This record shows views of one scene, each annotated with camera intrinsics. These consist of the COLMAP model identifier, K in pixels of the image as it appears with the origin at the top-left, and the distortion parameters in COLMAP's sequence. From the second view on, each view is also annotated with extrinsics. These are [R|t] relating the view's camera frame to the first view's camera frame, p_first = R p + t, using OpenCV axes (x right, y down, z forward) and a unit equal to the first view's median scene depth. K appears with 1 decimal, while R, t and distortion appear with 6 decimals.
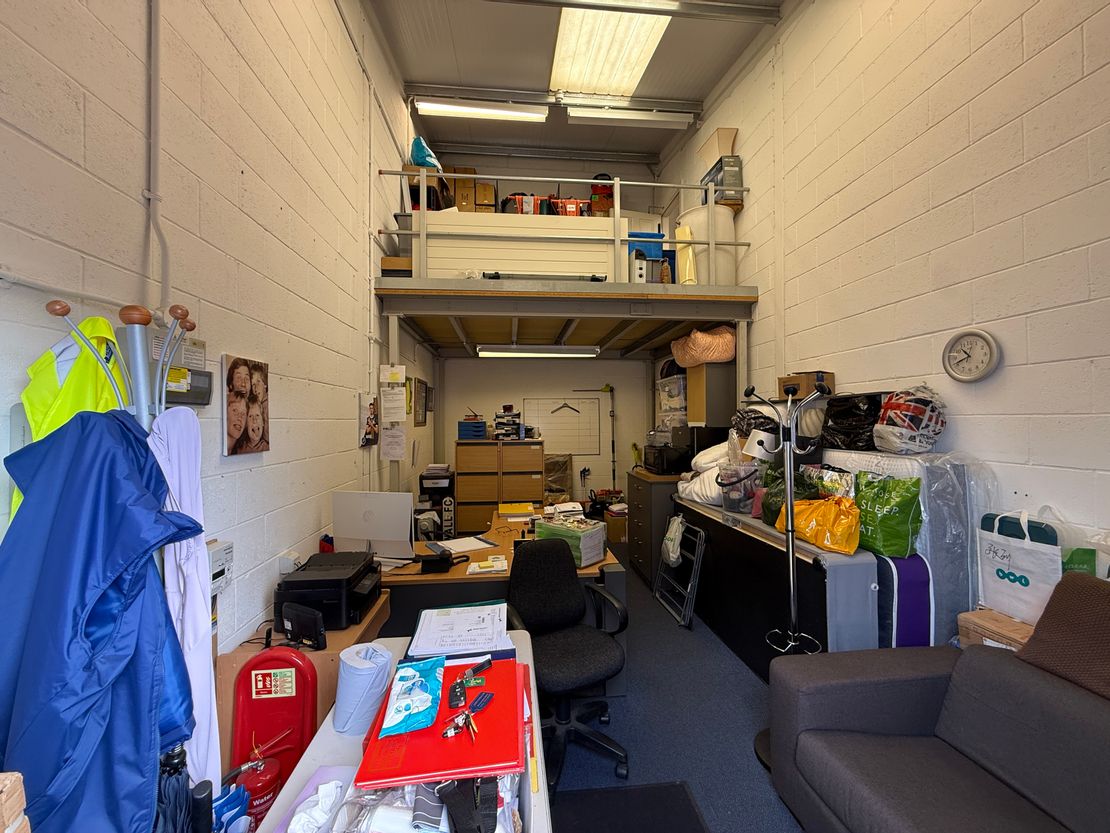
lens RADIAL K [[445.8, 0, 555.0], [0, 445.8, 416.5], [0, 0, 1]] dist [-0.001748, -0.000127]
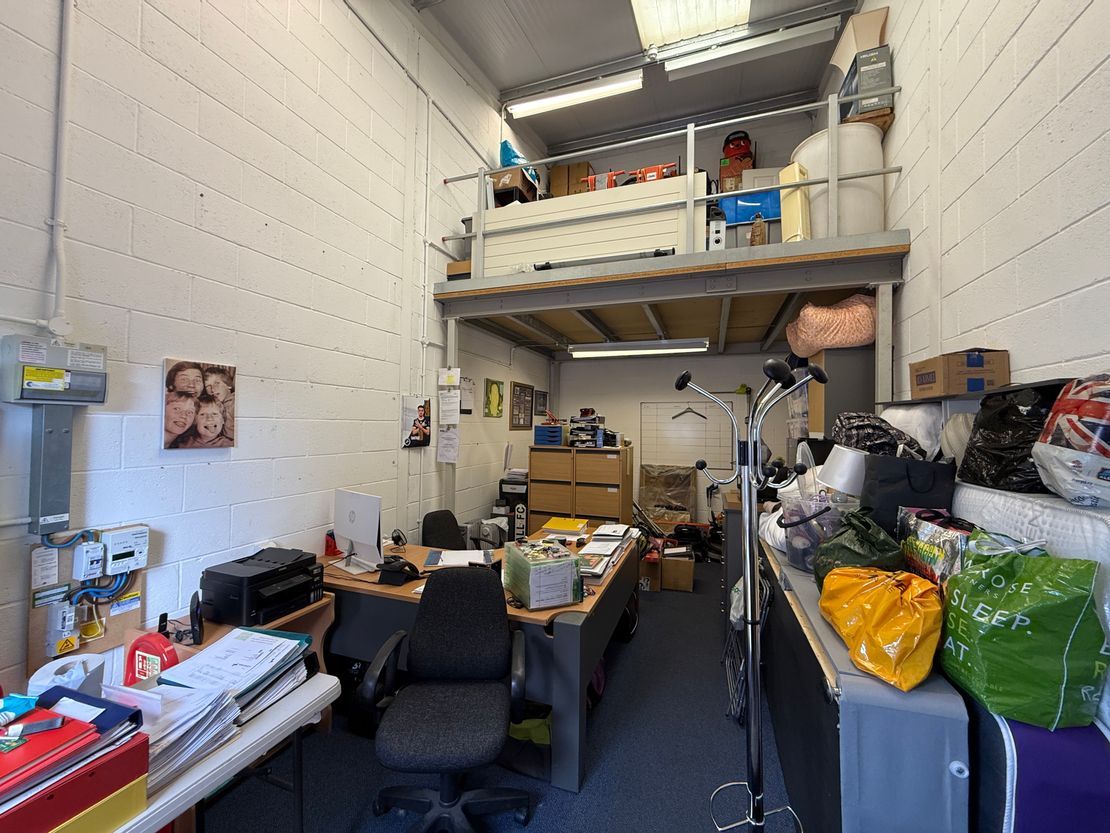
lens RADIAL K [[445.8, 0, 555.0], [0, 445.8, 416.5], [0, 0, 1]] dist [-0.001748, -0.000127]
pose [[0.900602, 0.009399, -0.434544, 0.280797], [-0.015556, 0.999823, -0.010615, 0.001278], [0.434367, 0.016319, 0.900588, 0.188938]]
